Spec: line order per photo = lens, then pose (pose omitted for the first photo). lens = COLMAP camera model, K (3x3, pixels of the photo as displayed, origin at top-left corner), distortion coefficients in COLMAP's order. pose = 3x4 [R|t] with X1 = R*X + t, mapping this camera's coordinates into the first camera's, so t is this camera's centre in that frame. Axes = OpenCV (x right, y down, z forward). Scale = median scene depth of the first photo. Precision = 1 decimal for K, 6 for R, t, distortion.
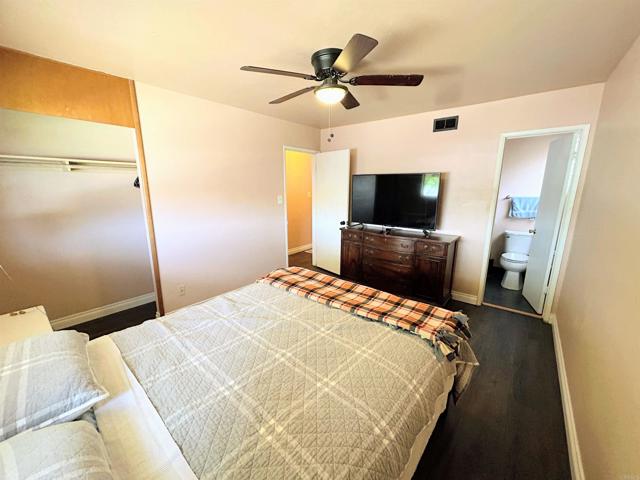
lens RADIAL K [[254.9, 0, 321.2], [0, 254.9, 240.2], [0, 0, 1]] dist [-0.000472, -0.000268]
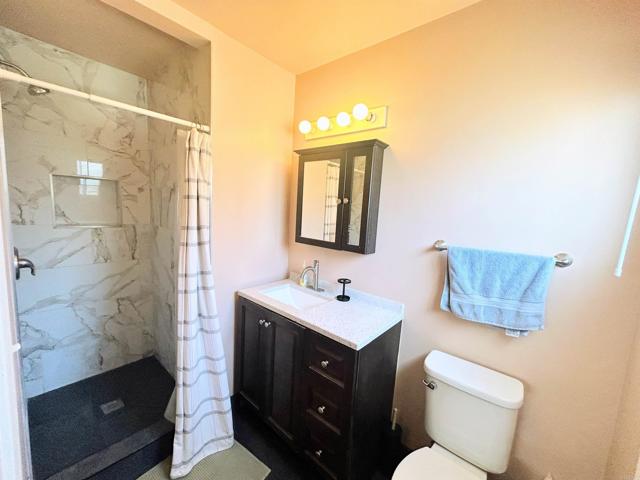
lens RADIAL K [[254.9, 0, 318.8], [0, 254.9, 240.8], [0, 0, 1]] dist [-0.000472, -0.000268]
pose [[0.998498, 0.054051, -0.008940, 0.606466], [-0.054623, 0.994750, -0.086535, -0.144063], [0.004216, 0.086894, 0.996209, 0.706338]]
